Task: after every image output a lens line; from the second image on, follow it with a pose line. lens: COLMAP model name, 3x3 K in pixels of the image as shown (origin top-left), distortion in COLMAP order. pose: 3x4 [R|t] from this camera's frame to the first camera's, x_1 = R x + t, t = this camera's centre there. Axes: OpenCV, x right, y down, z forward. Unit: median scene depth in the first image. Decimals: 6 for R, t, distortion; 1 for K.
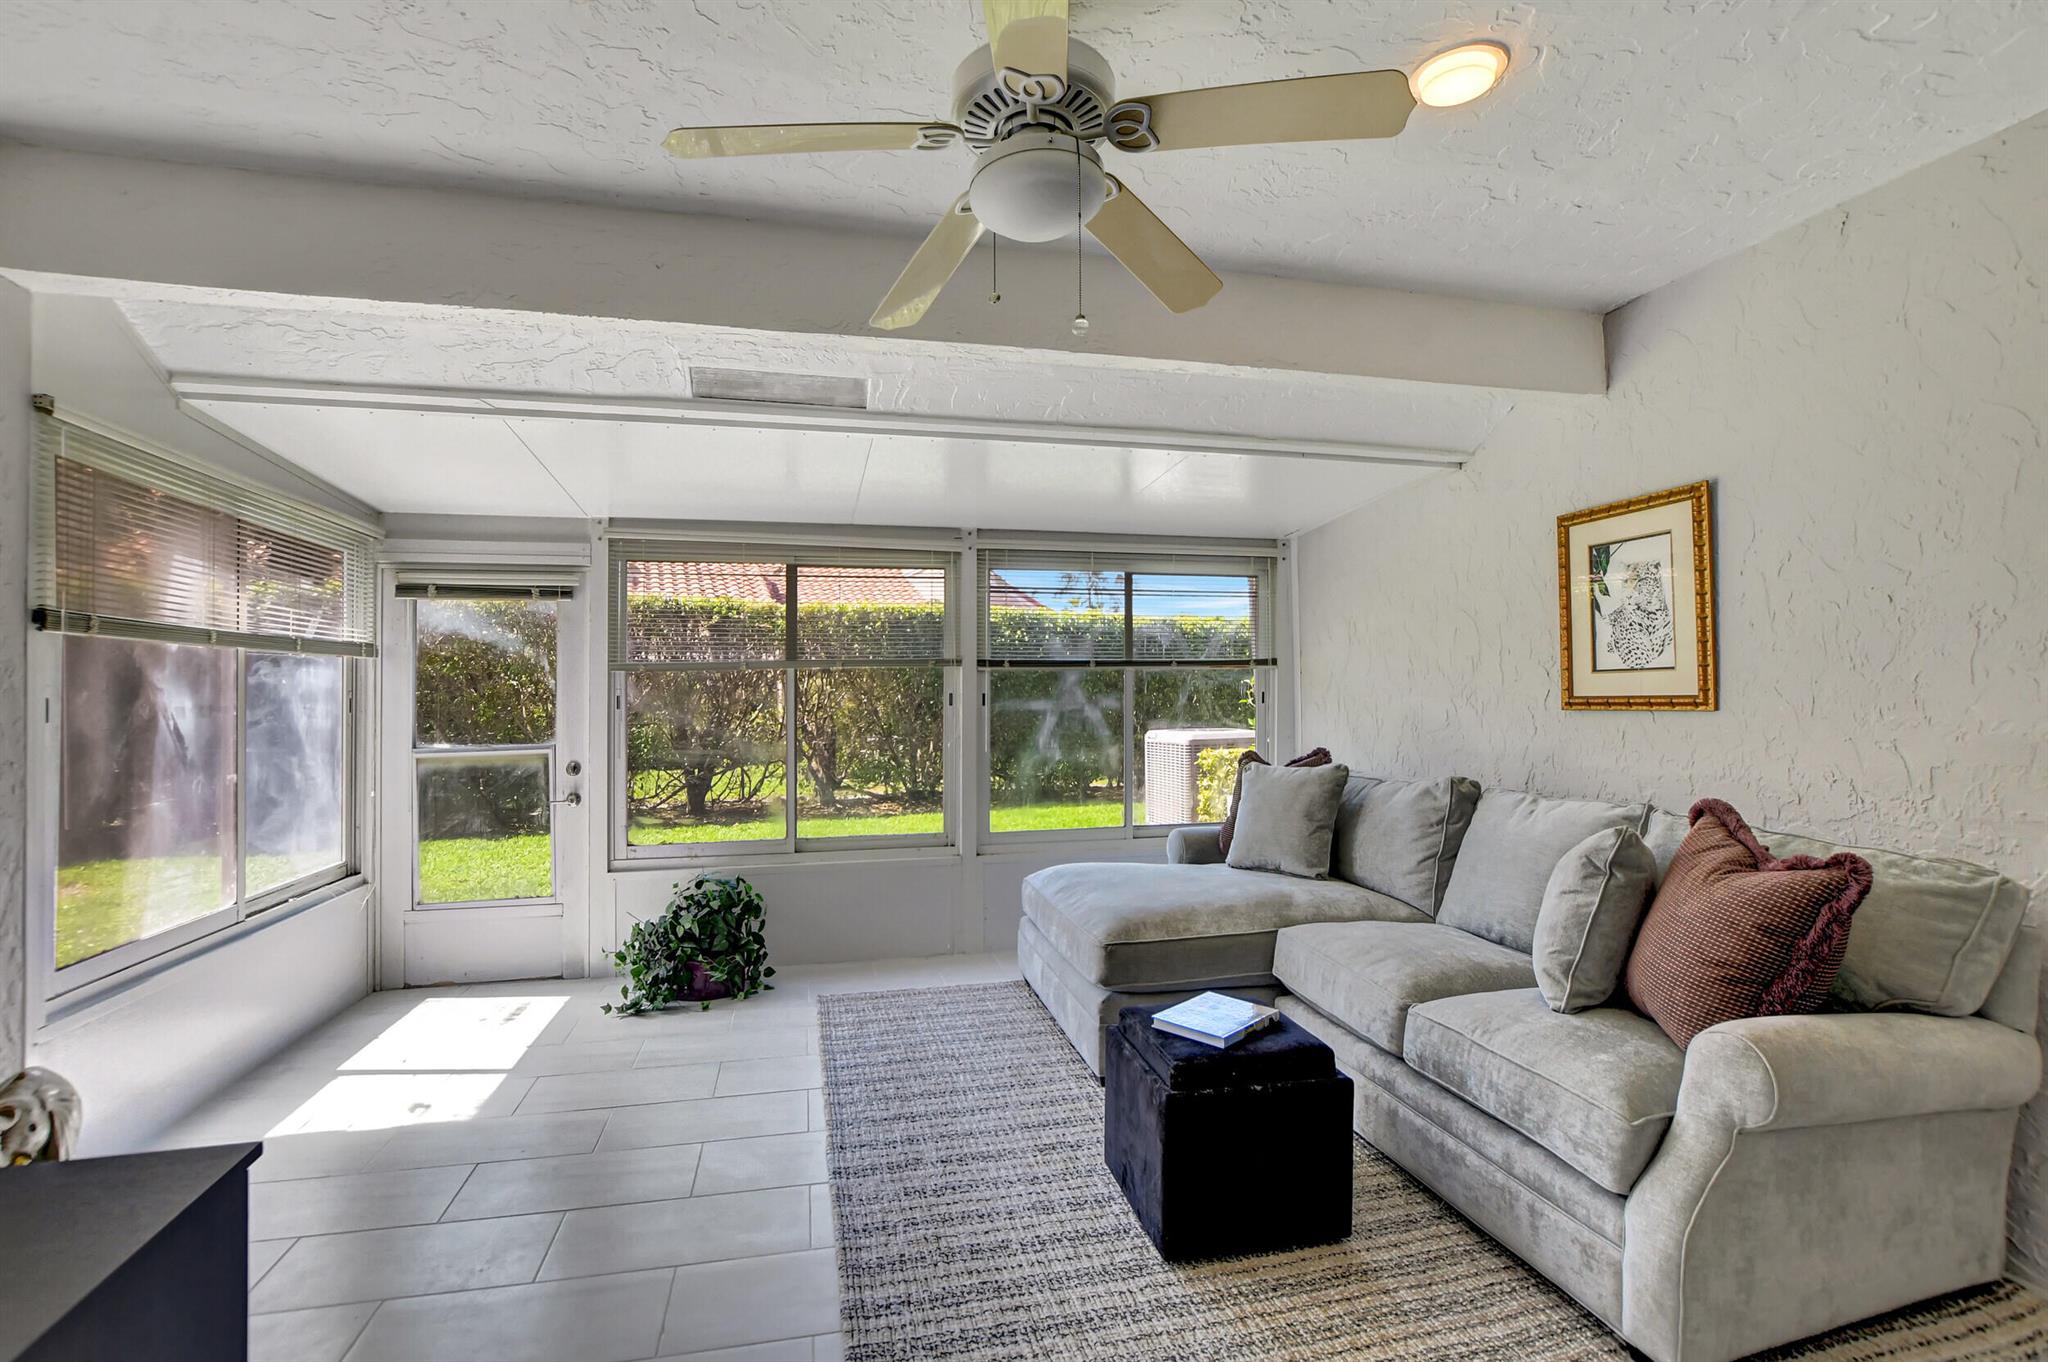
lens RADIAL K [[960.6, 0, 1012.2], [0, 960.6, 684.9], [0, 0, 1]] dist [-0.000154, 0.000090]
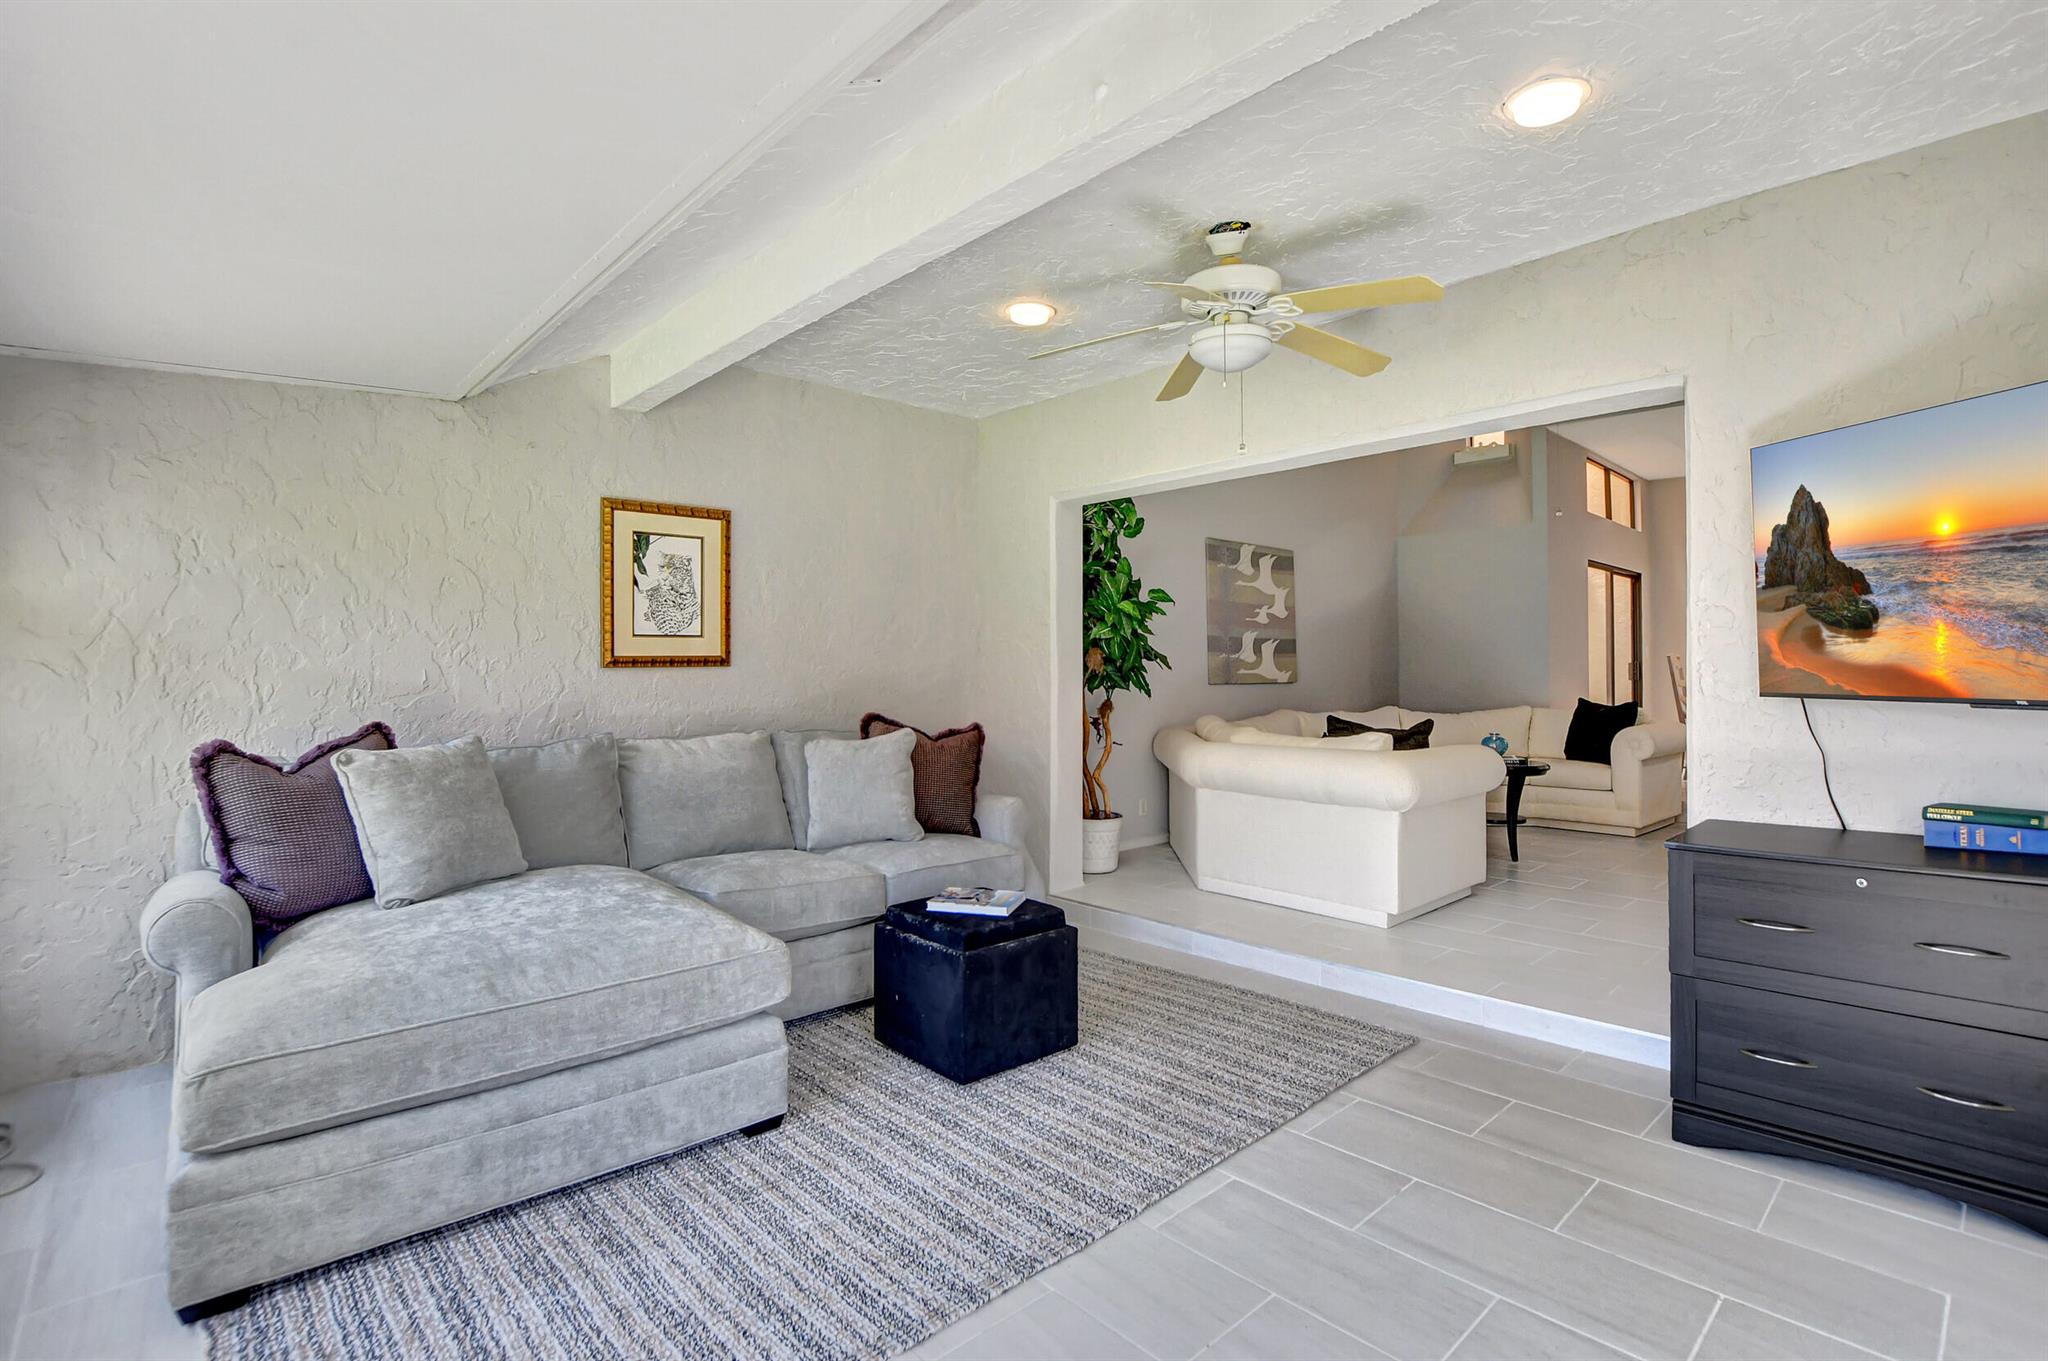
lens RADIAL K [[960.6, 0, 1012.2], [0, 960.6, 684.4], [0, 0, 1]] dist [-0.000154, 0.000090]
pose [[-0.500617, -0.003455, 0.865662, -0.660017], [-0.002065, 0.999994, 0.002797, 0.041824], [-0.865666, -0.000388, -0.500622, 1.164042]]
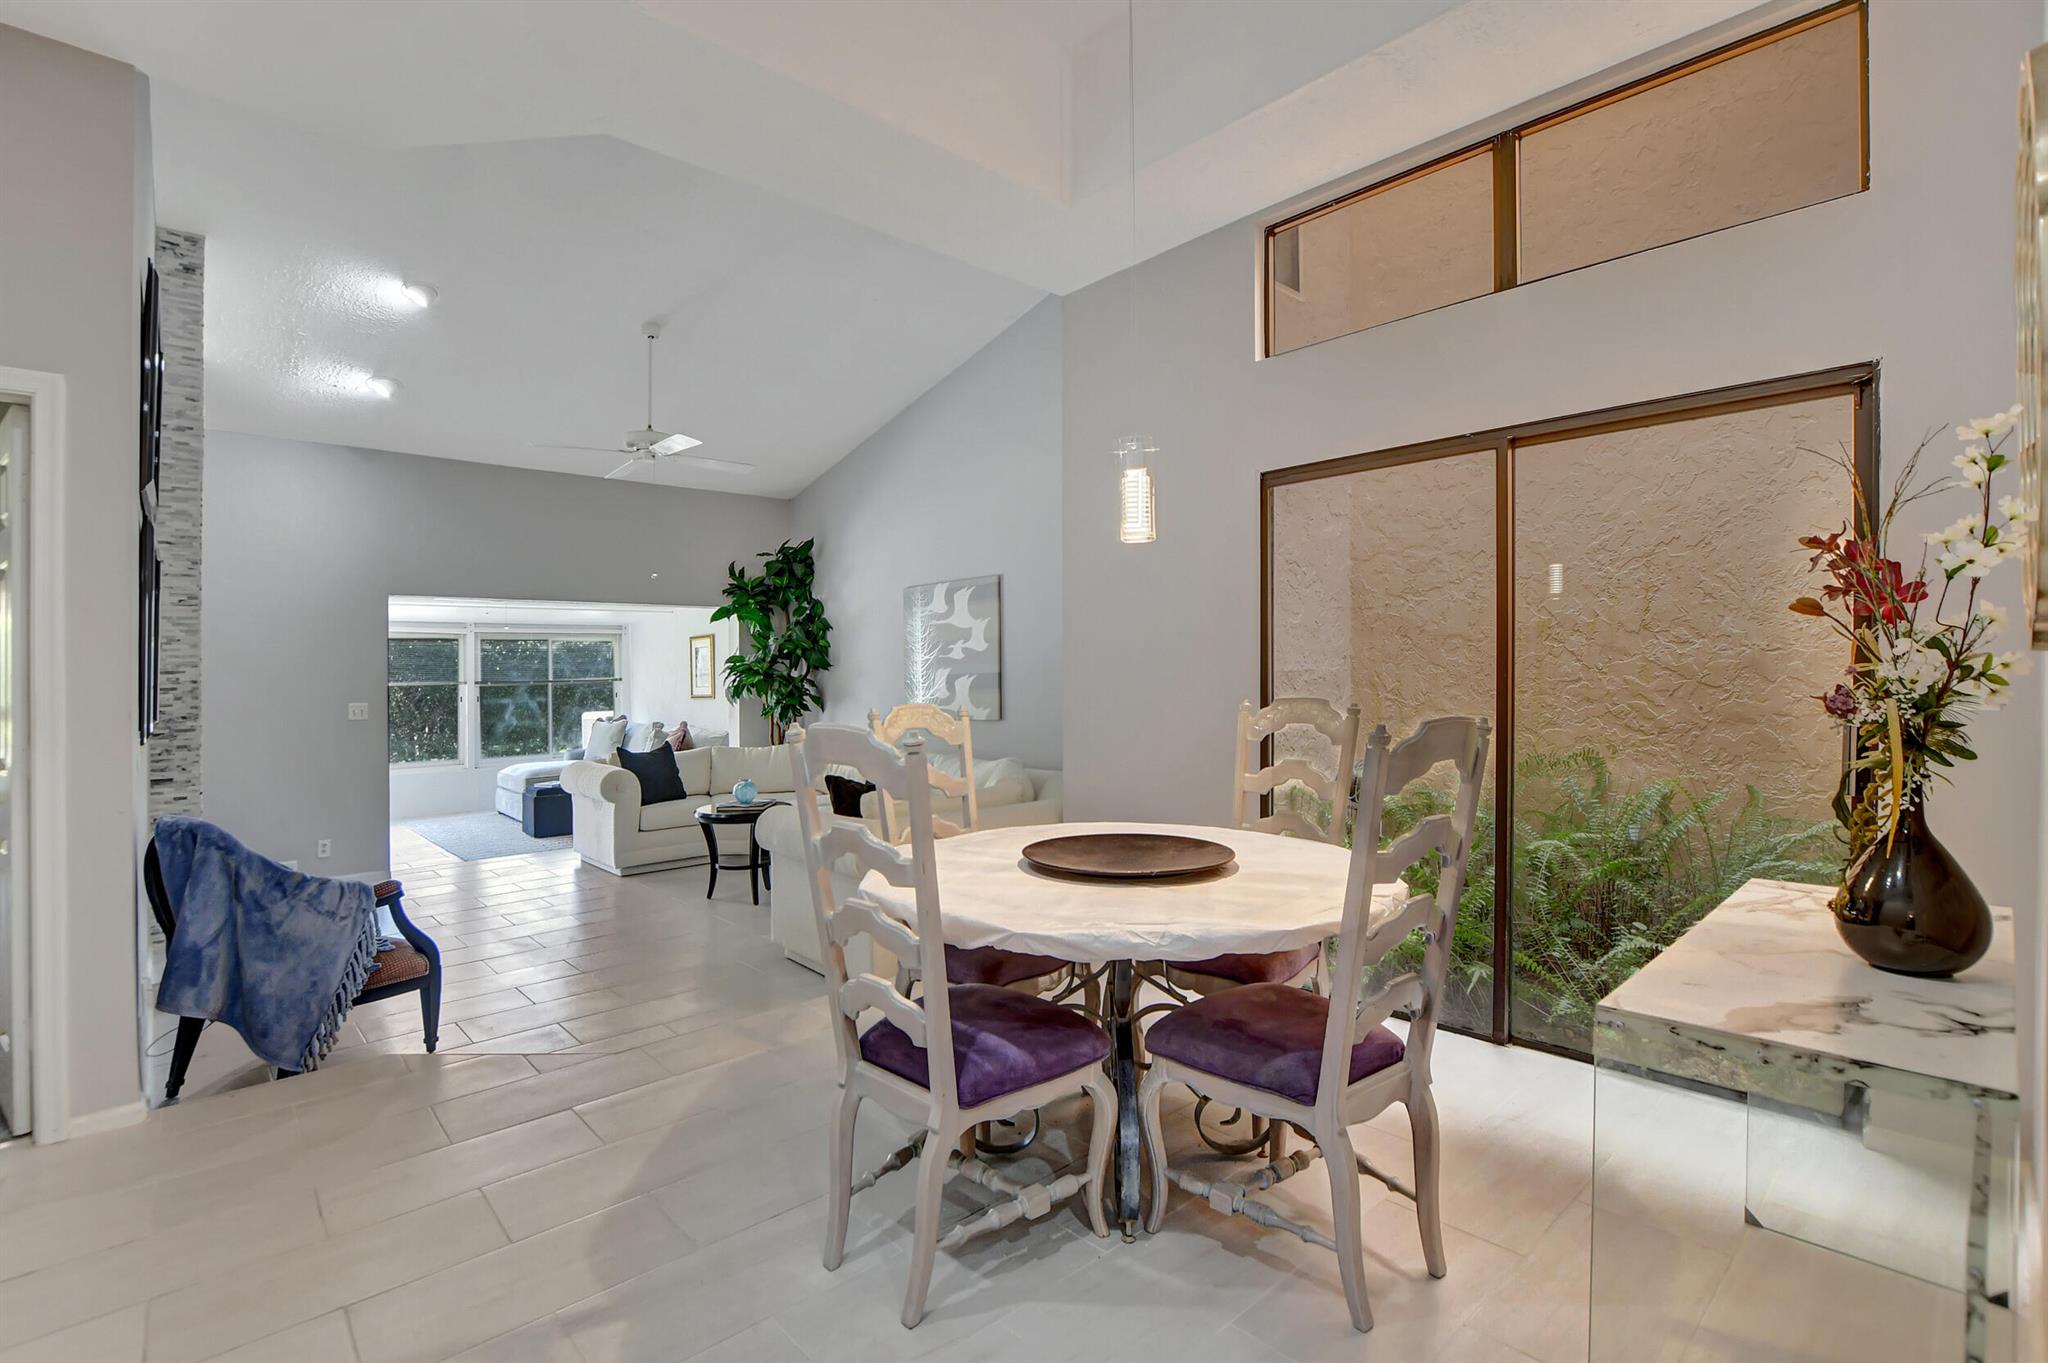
lens RADIAL K [[909.6, 0, 982.6], [0, 909.6, 653.8], [0, 0, 1]] dist [-0.023653, 0.000249]
pose [[0.878284, -0.001281, 0.478138, -0.004989], [0.010166, 0.999820, -0.015995, -0.064896], [-0.478032, 0.018909, 0.878139, -2.054052]]
